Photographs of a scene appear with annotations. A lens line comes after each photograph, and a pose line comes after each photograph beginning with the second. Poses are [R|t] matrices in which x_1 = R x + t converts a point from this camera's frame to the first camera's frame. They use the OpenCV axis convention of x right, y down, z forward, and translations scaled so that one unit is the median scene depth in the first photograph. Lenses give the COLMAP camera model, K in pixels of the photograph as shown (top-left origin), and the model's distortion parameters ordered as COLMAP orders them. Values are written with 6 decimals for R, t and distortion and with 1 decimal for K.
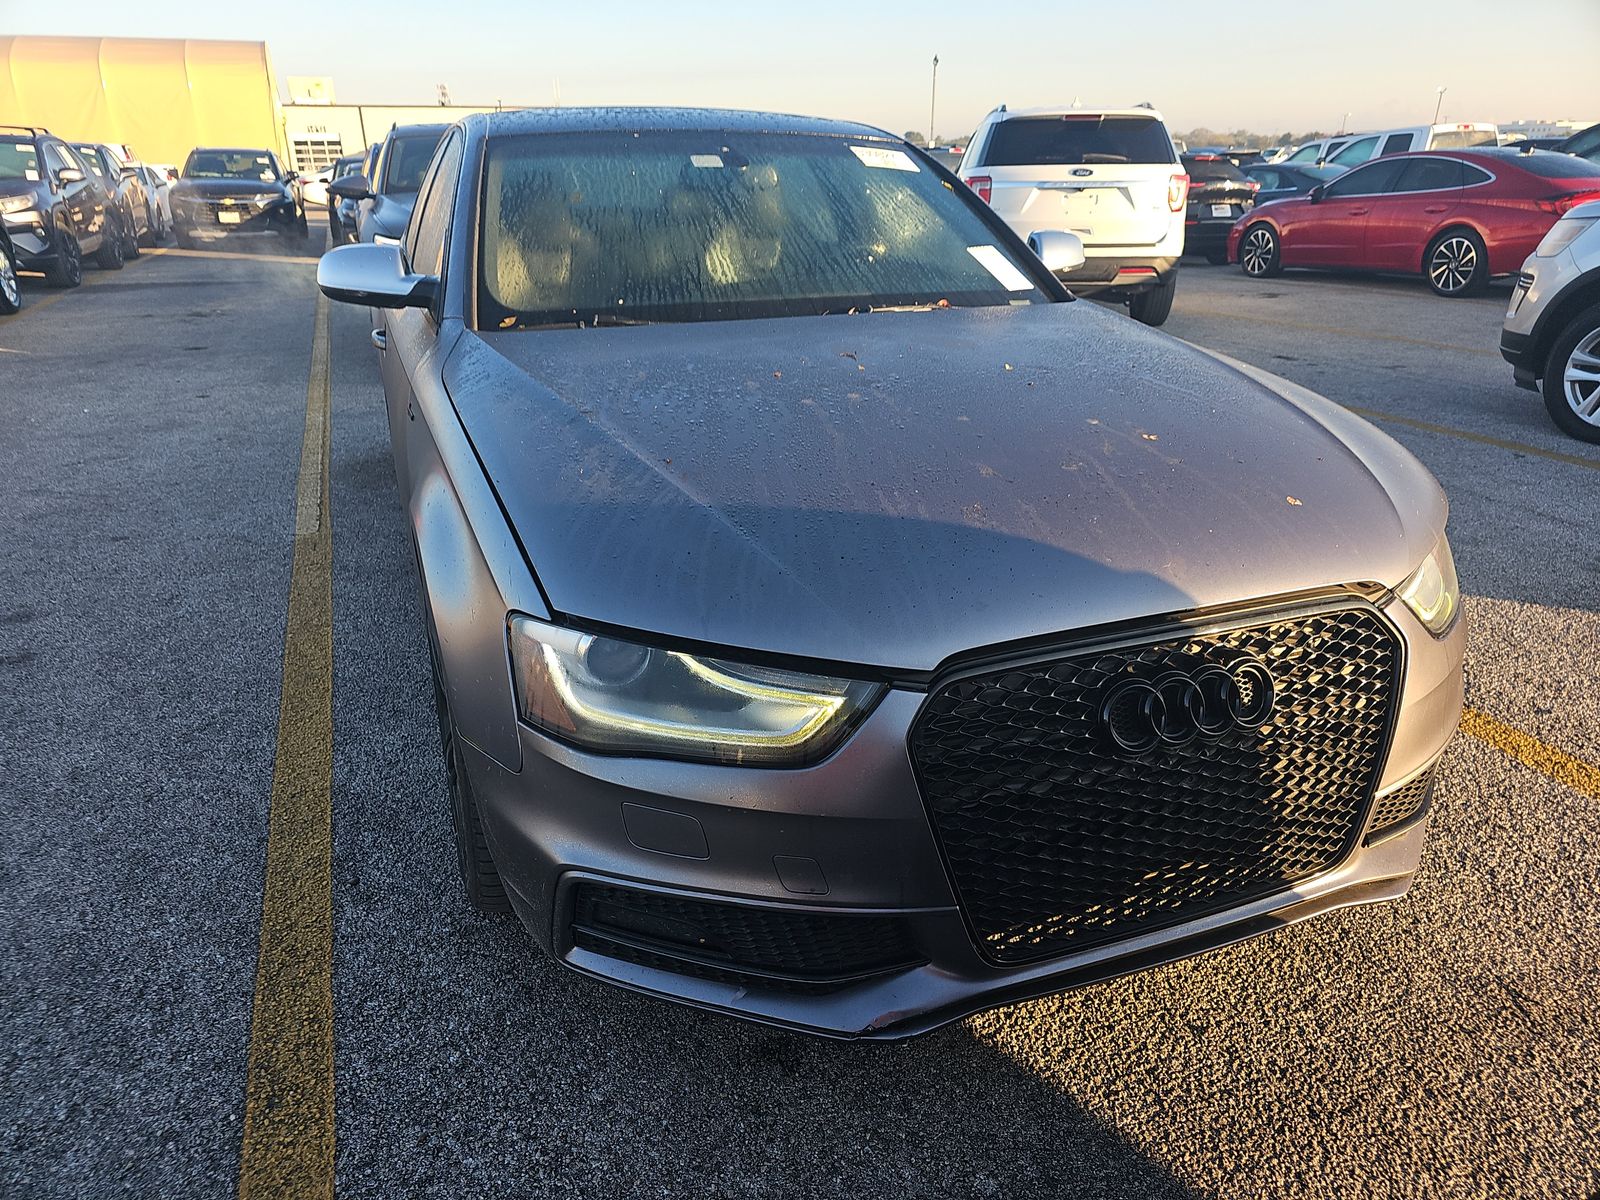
lens RADIAL K [[1133.7, 0, 714.1], [0, 1133.7, 604.2], [0, 0, 1]] dist [0.053734, -0.043025]
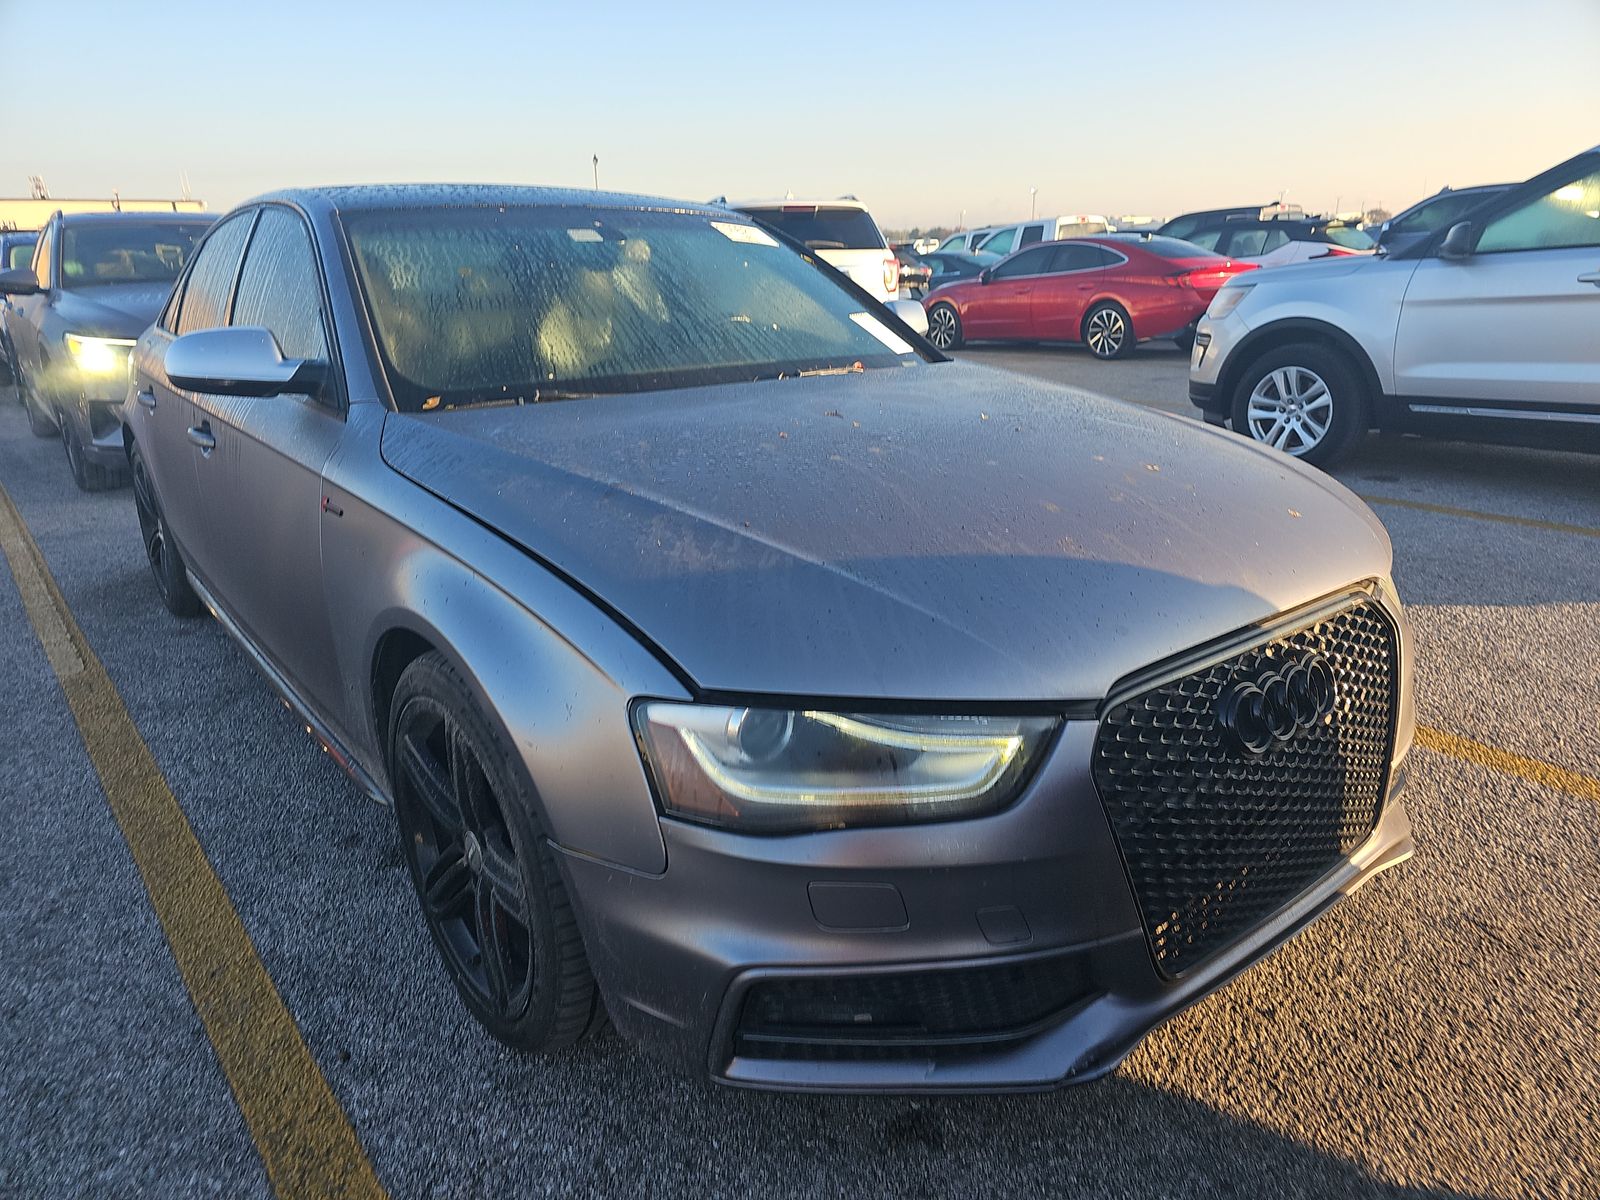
lens RADIAL K [[1140.5, 0, 800.0], [0, 1140.5, 600.0], [0, 0, 1]] dist [0.061782, -0.060869]
pose [[0.949483, -0.102453, 0.296623, -0.195784], [0.124483, 0.990623, -0.056308, -0.001900], [-0.288072, 0.090388, 0.953333, 0.050079]]
